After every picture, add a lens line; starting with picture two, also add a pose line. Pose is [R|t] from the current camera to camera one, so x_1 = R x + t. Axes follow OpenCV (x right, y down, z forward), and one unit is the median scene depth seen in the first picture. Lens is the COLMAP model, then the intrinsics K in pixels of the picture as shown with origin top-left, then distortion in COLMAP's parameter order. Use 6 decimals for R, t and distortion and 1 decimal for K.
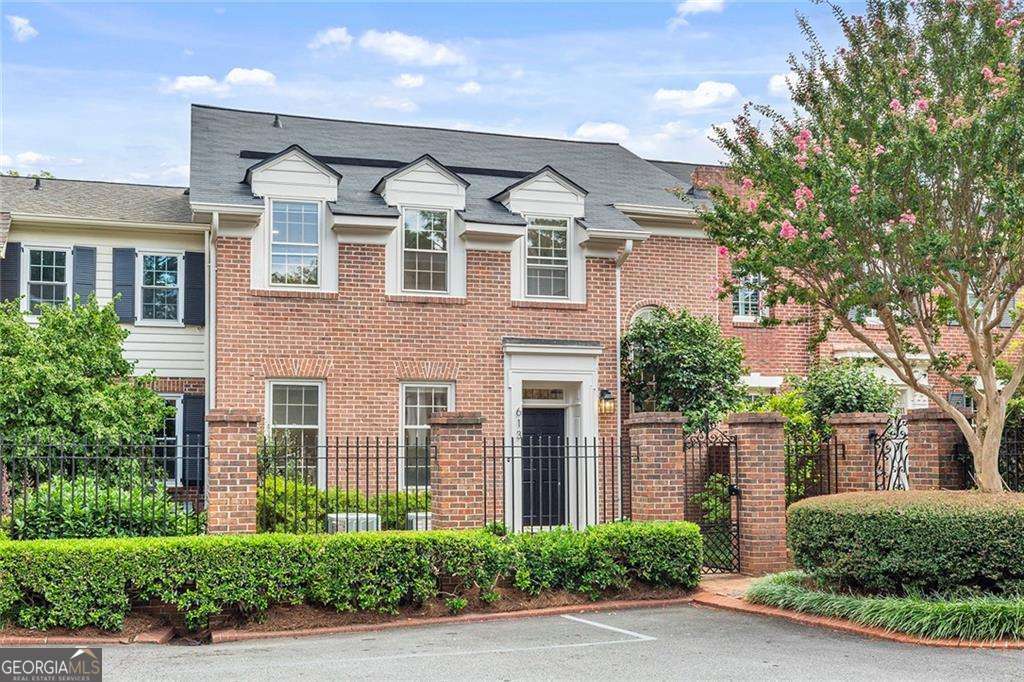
lens RADIAL K [[944.4, 0, 435.1], [0, 944.4, 417.3], [0, 0, 1]] dist [0.003212, 0.008700]
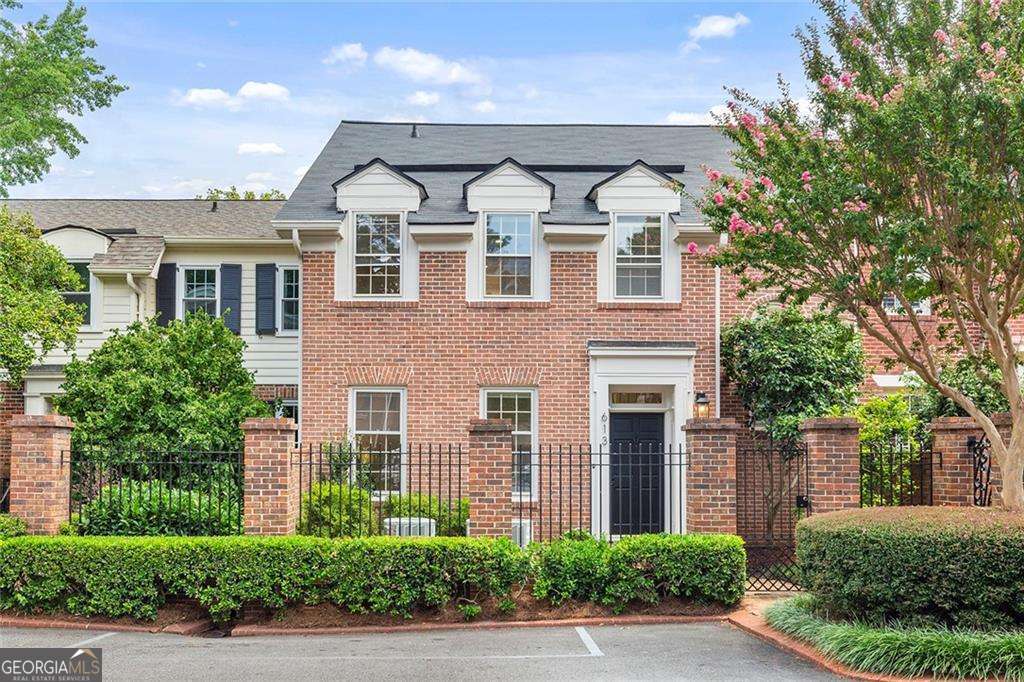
lens RADIAL K [[962.6, 0, 496.1], [0, 962.6, 433.7], [0, 0, 1]] dist [0.005216, 0.002224]
pose [[0.968763, -0.000296, -0.247986, 0.237335], [0.004629, 0.999847, 0.016889, -0.006104], [0.247943, -0.017509, 0.968616, 0.013709]]
